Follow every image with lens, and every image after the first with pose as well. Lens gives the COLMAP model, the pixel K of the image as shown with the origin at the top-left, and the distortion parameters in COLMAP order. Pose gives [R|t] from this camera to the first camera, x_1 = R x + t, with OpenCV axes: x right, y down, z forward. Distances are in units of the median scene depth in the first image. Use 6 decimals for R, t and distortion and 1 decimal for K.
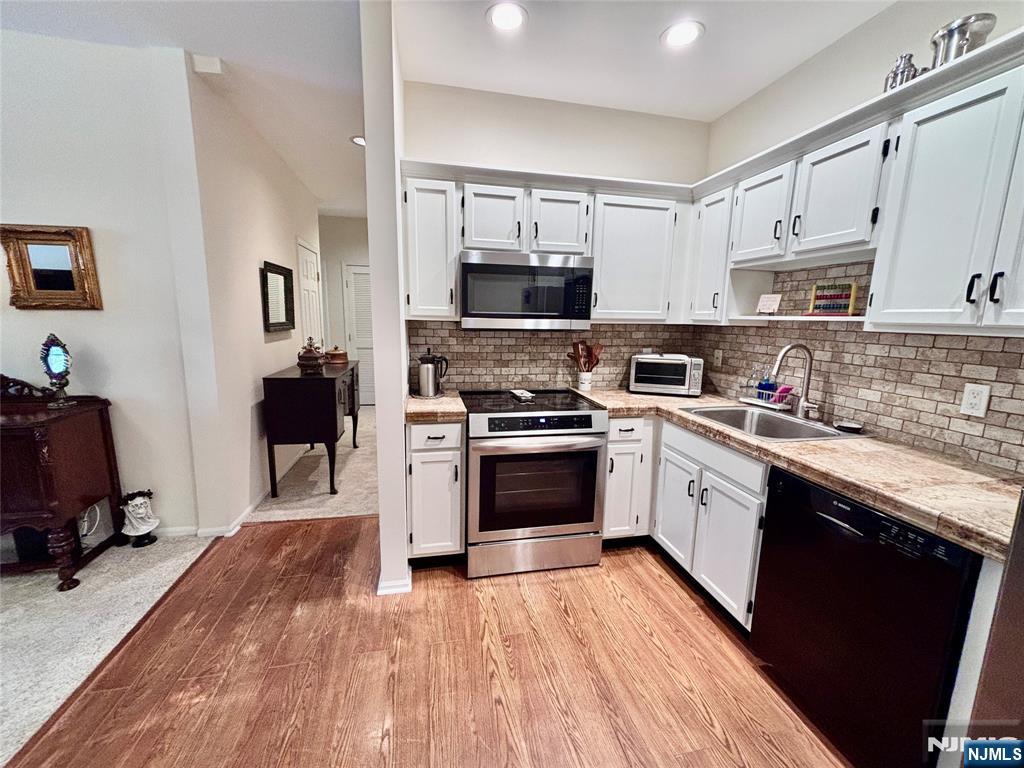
lens RADIAL K [[412.2, 0, 512.5], [0, 412.2, 386.0], [0, 0, 1]] dist [0.000634, -0.000124]
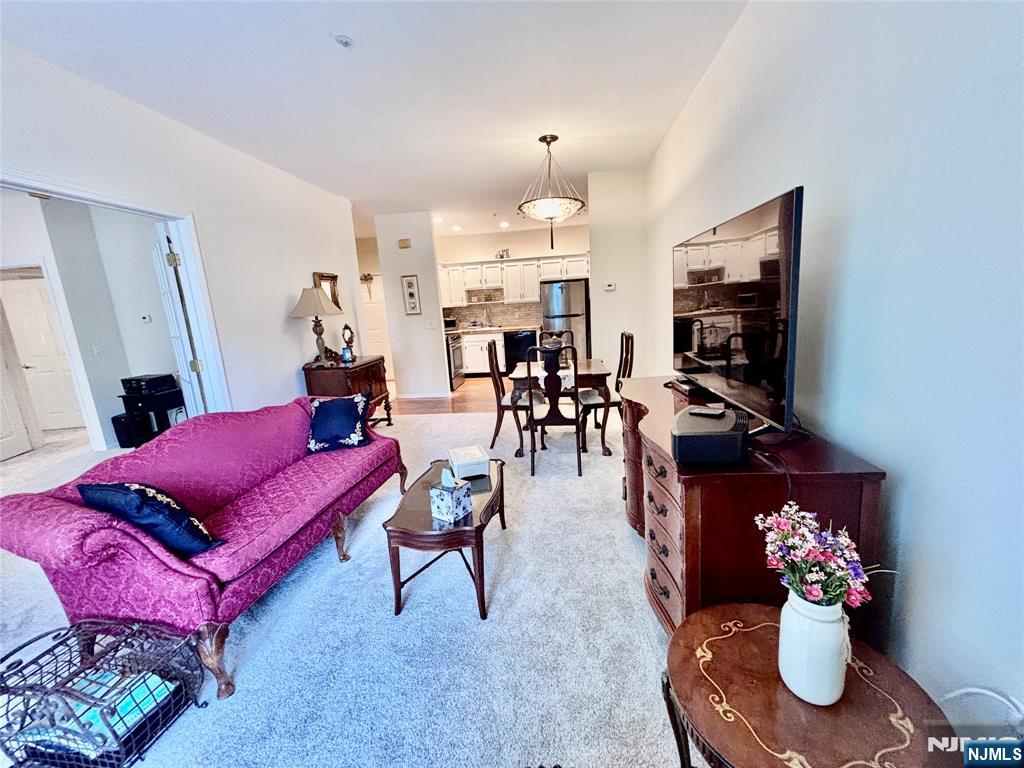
lens RADIAL K [[412.2, 0, 512.5], [0, 412.2, 386.0], [0, 0, 1]] dist [0.000634, -0.000124]
pose [[0.312196, -0.223495, 0.923354, -2.871438], [0.225781, 0.961542, 0.156399, 0.047065], [-0.922798, 0.159648, 0.350651, -0.501159]]
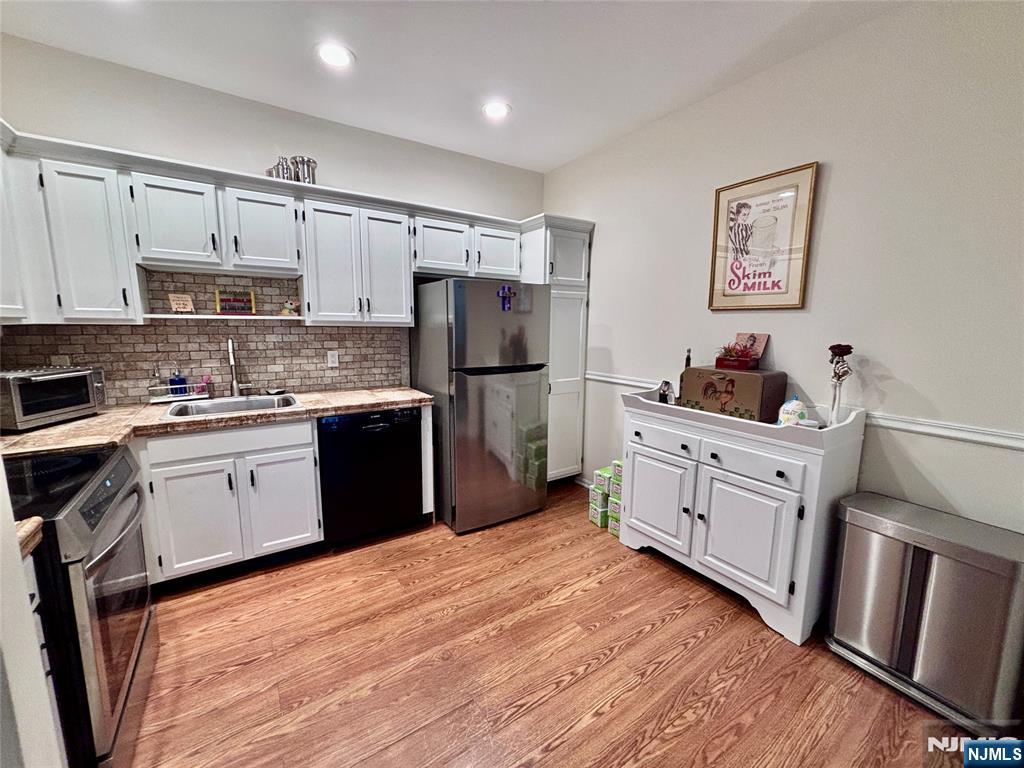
lens RADIAL K [[415.1, 0, 512.0], [0, 415.1, 384.0], [0, 0, 1]] dist [-0.000900, -0.000085]
pose [[-0.369547, -0.159277, 0.915459, -0.701081], [0.135376, 0.965459, 0.222624, -0.118981], [-0.919298, 0.206201, -0.335220, 0.608301]]
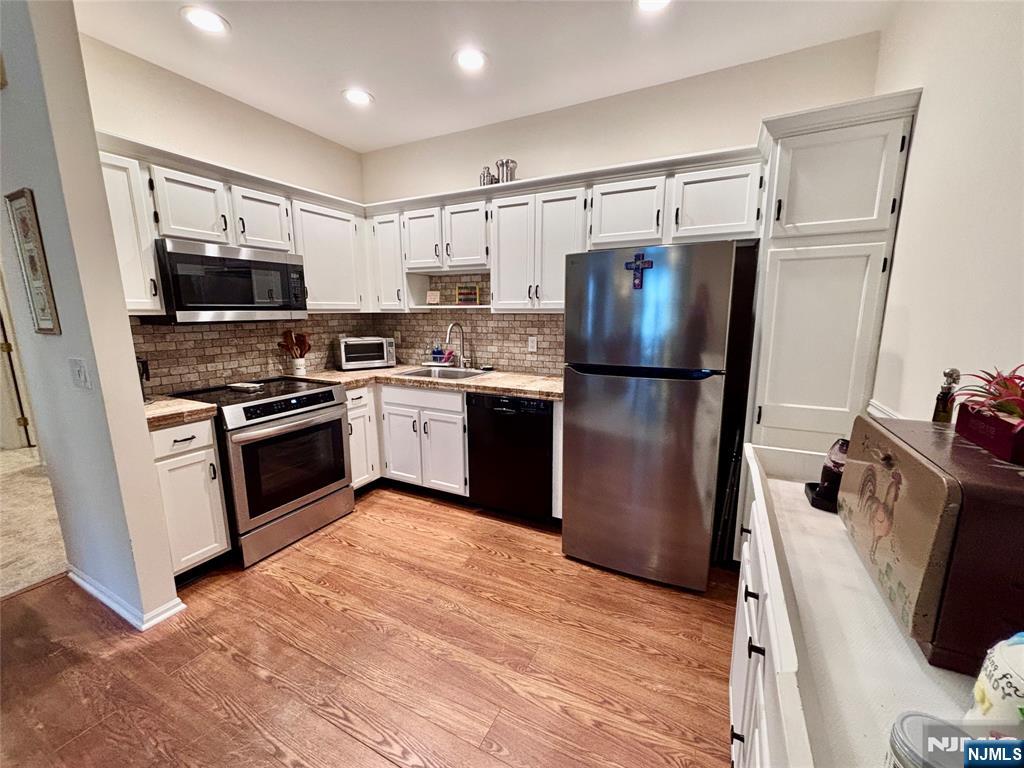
lens RADIAL K [[412.2, 0, 512.5], [0, 412.2, 386.0], [0, 0, 1]] dist [0.000634, -0.000124]
pose [[0.630171, -0.161392, 0.759498, -0.394217], [0.143842, 0.985494, 0.090067, 0.027062], [-0.763017, 0.052490, 0.644244, -0.181154]]
